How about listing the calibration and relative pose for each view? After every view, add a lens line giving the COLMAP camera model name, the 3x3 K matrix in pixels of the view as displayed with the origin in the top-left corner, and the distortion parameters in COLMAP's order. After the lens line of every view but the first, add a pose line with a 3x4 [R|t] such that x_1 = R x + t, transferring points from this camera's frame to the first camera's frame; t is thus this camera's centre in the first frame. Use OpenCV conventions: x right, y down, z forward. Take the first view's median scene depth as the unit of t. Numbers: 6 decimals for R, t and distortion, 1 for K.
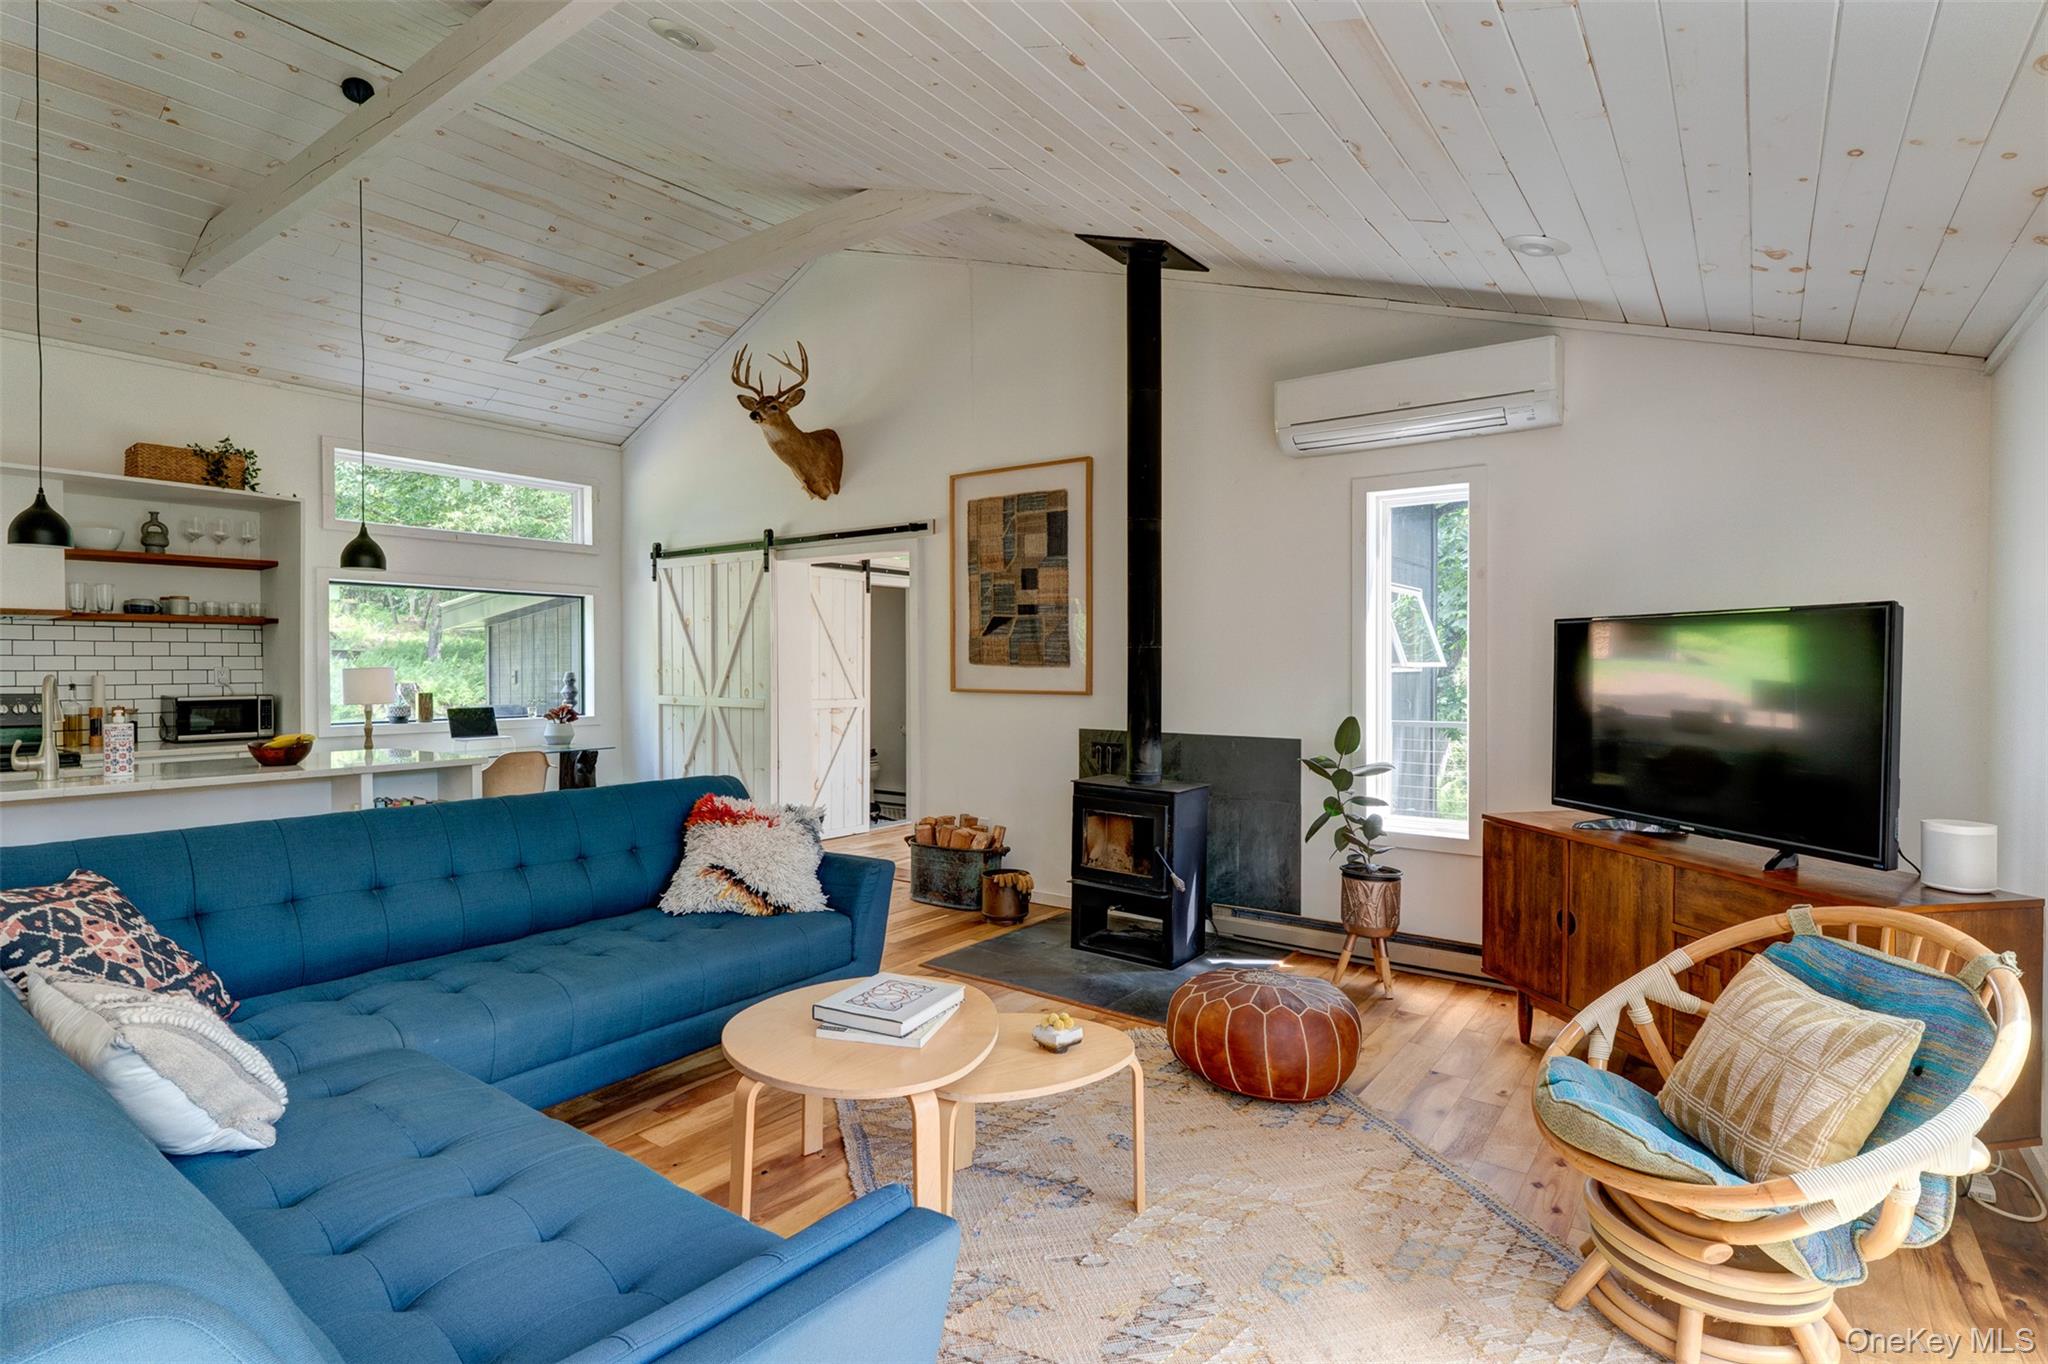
lens RADIAL K [[1016.0, 0, 1019.4], [0, 1016.0, 676.6], [0, 0, 1]] dist [0.005985, 0.001469]
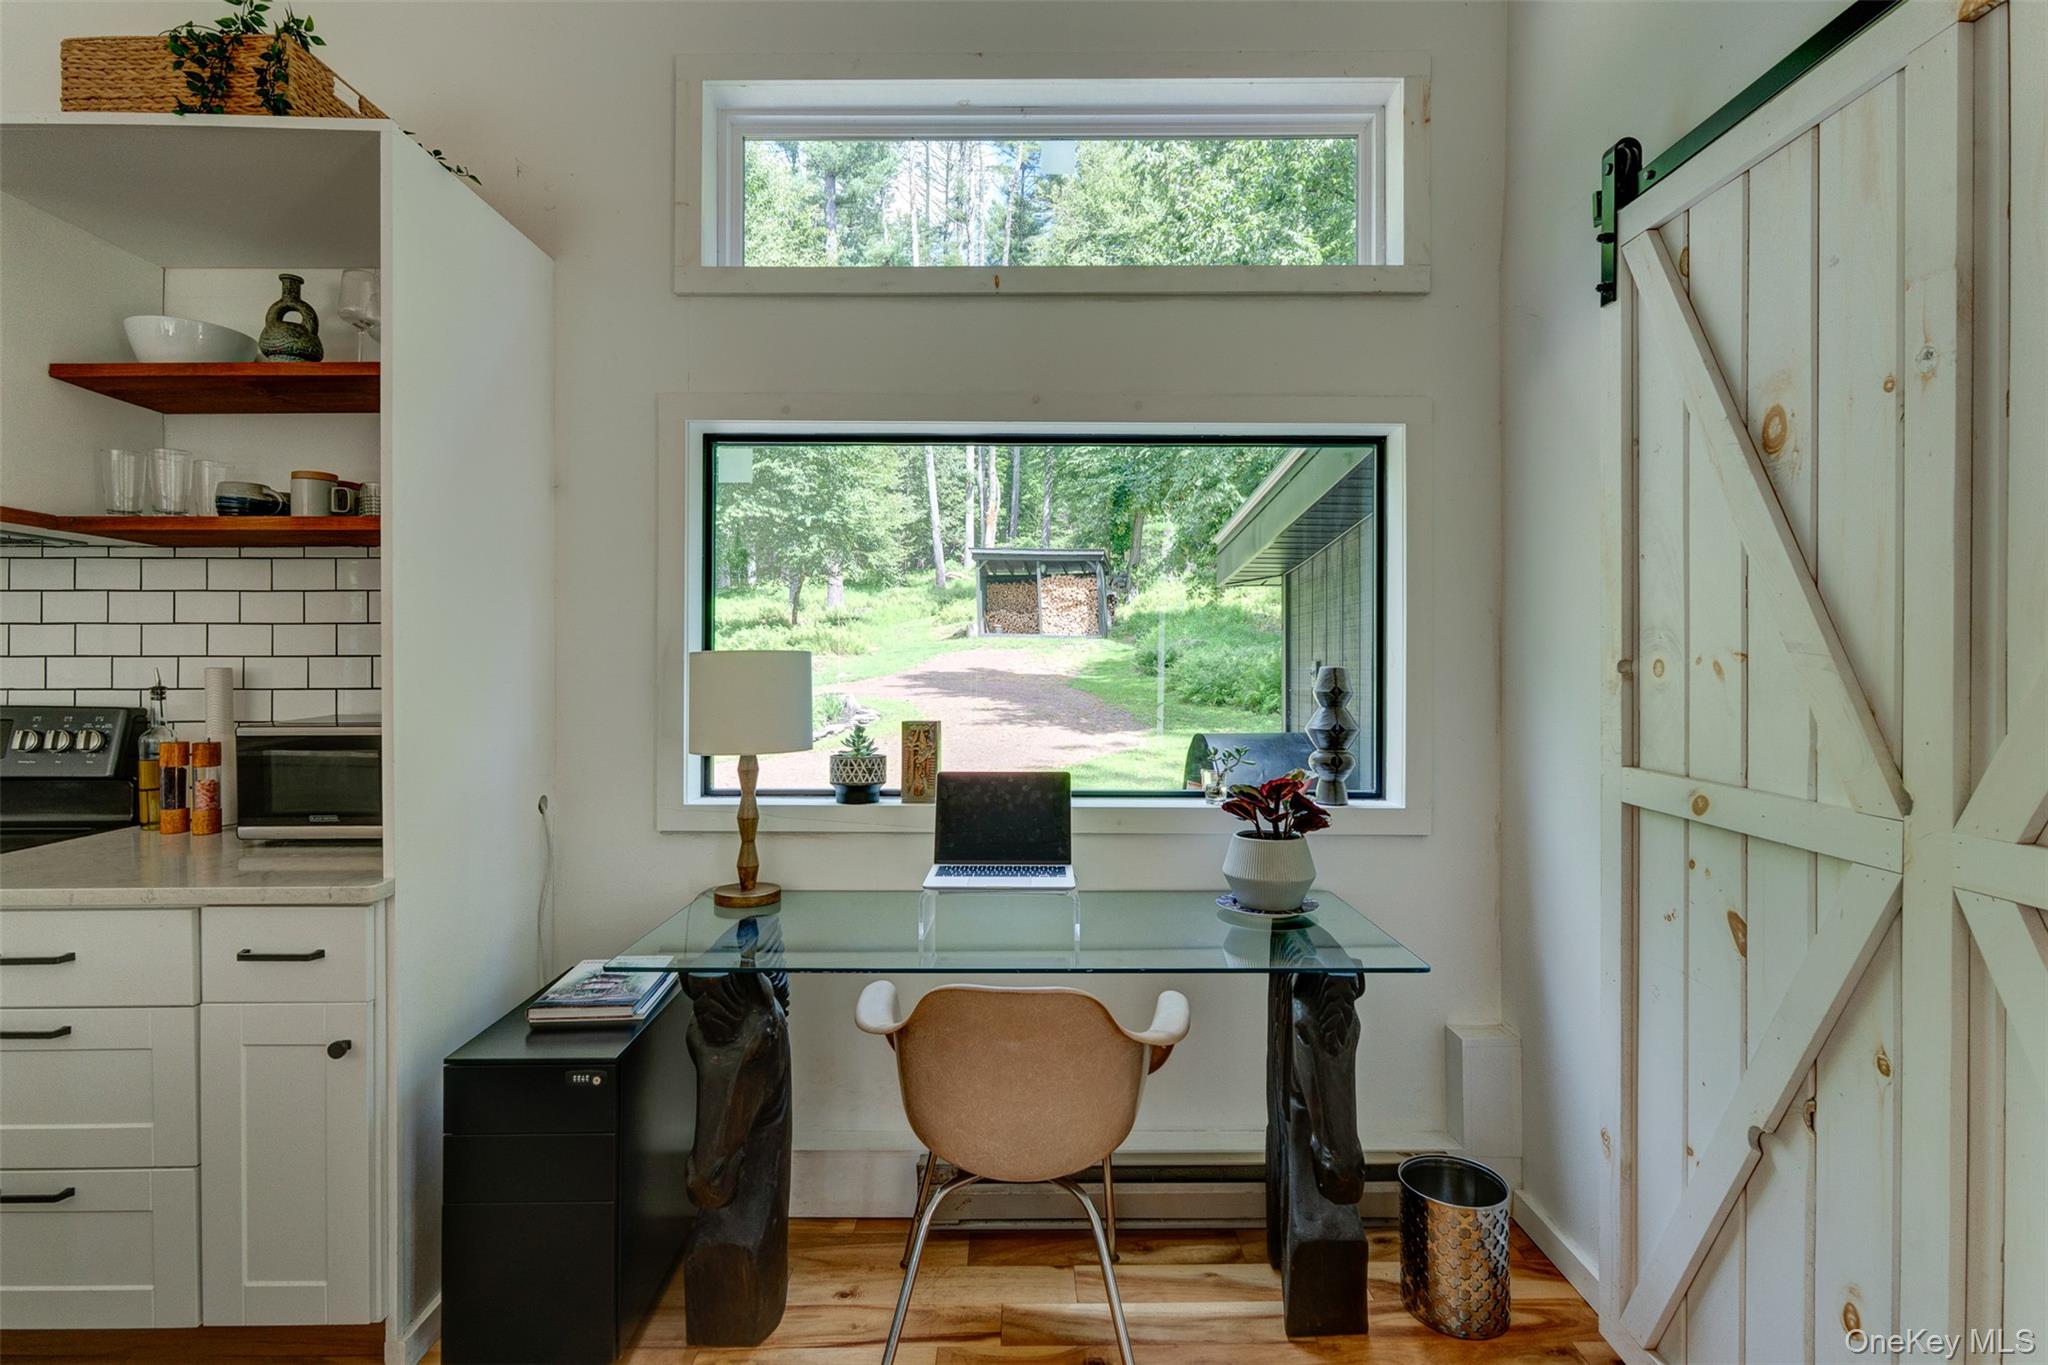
lens RADIAL K [[990.4, 0, 1030.6], [0, 990.4, 658.9], [0, 0, 1]] dist [0.002339, 0.000490]
pose [[0.605185, 0.005376, -0.796067, -0.333213], [-0.011899, 0.999927, -0.002293, -0.006963], [0.795996, 0.010860, 0.605205, 0.983247]]
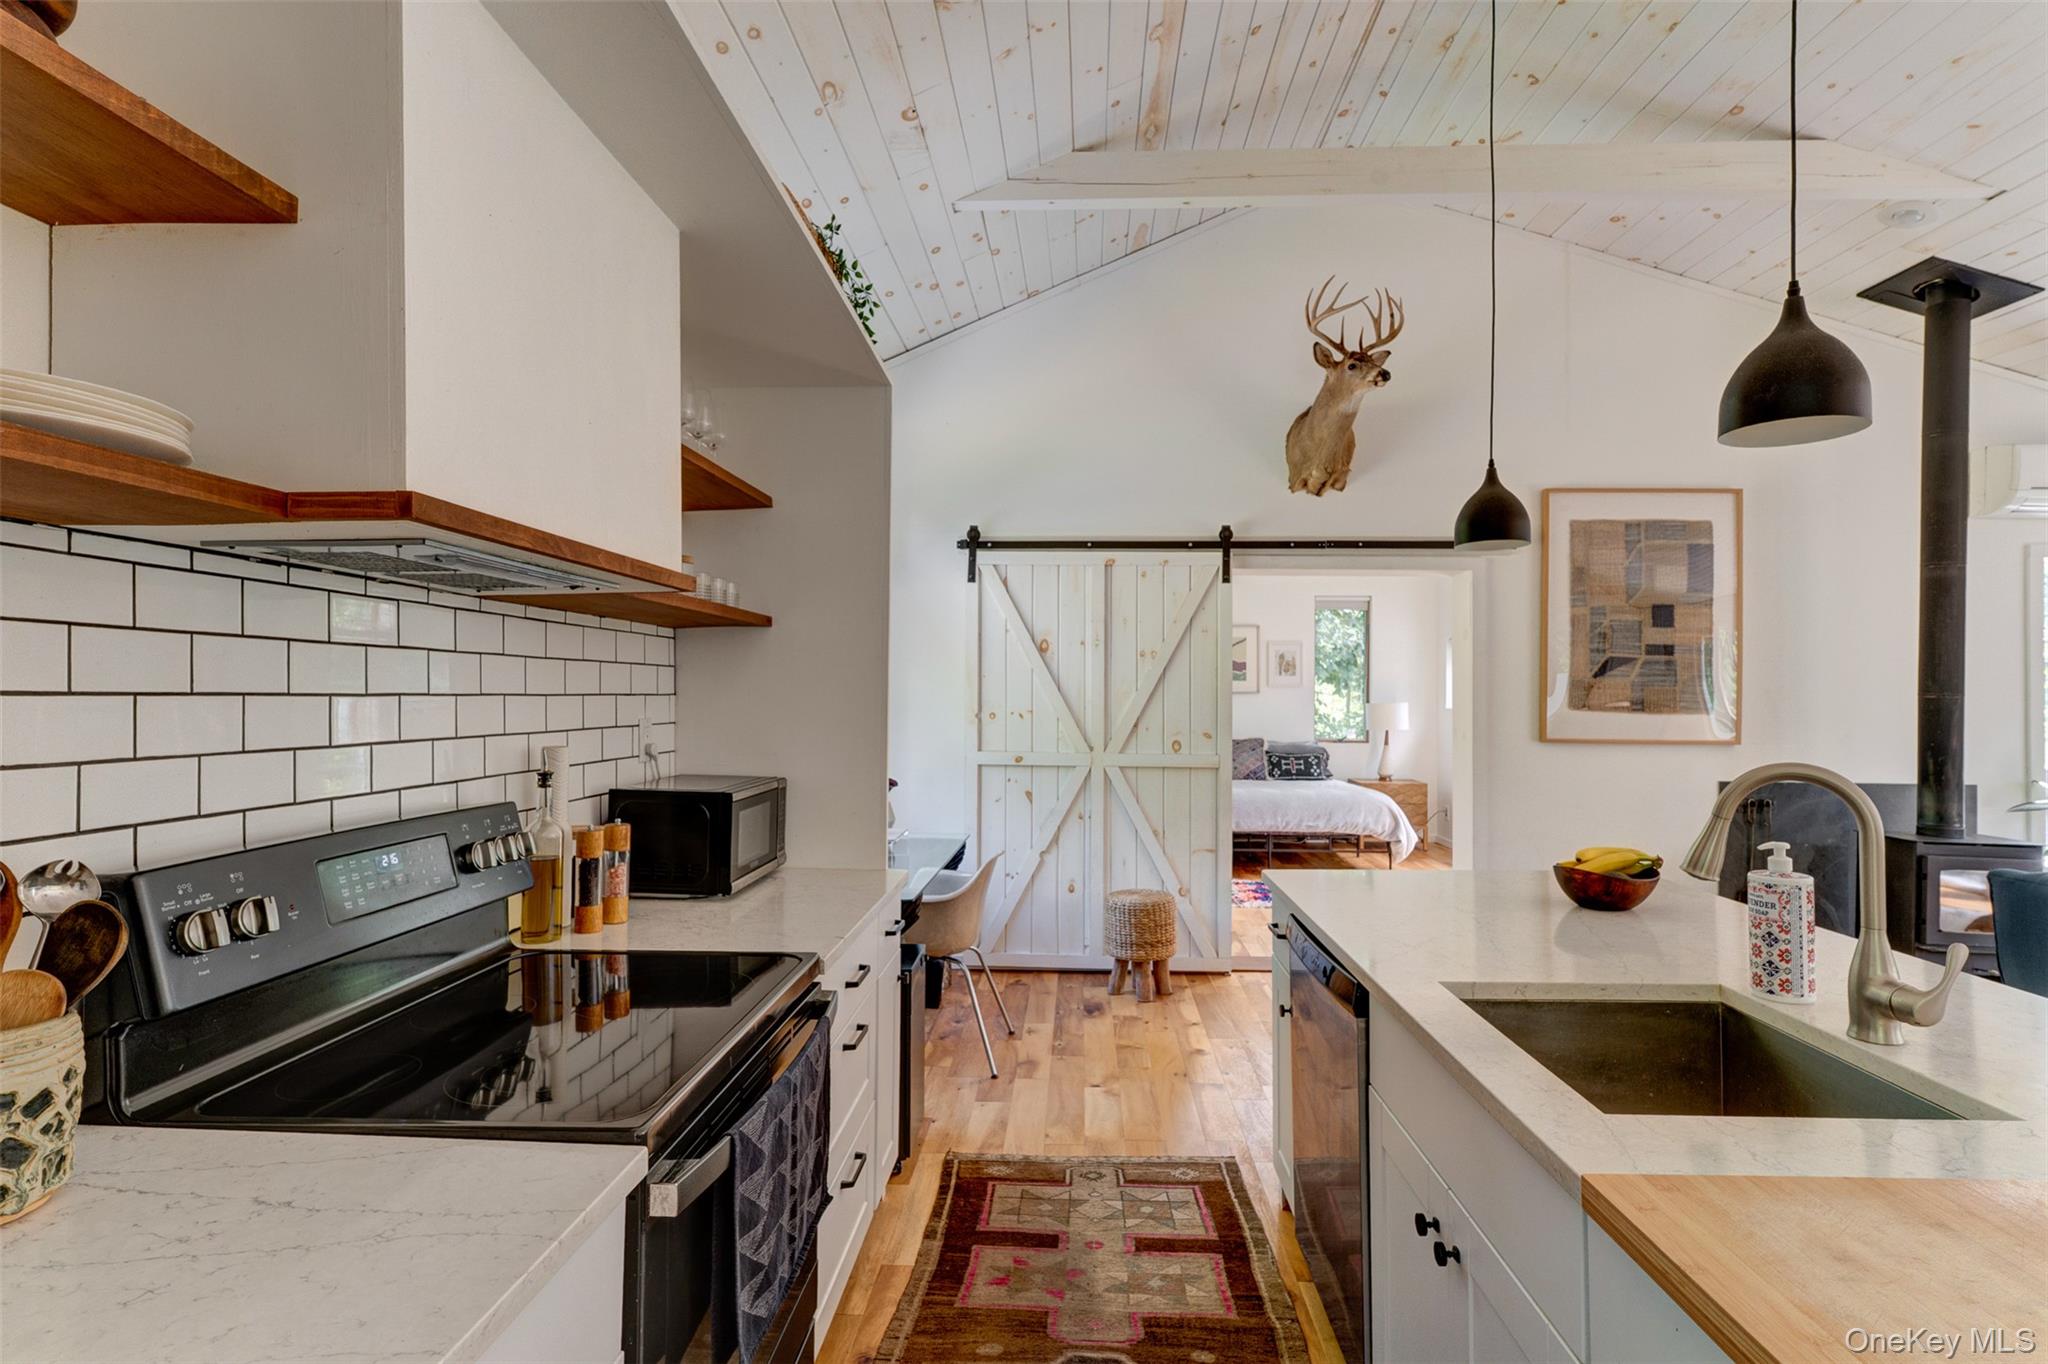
lens RADIAL K [[1017.2, 0, 1012.9], [0, 1017.2, 684.5], [0, 0, 1]] dist [0.004974, 0.001306]
pose [[0.826102, 0.012689, 0.563378, -0.944293], [-0.001005, 0.999778, -0.021045, -0.015752], [-0.563520, 0.016819, 0.825931, 0.567276]]
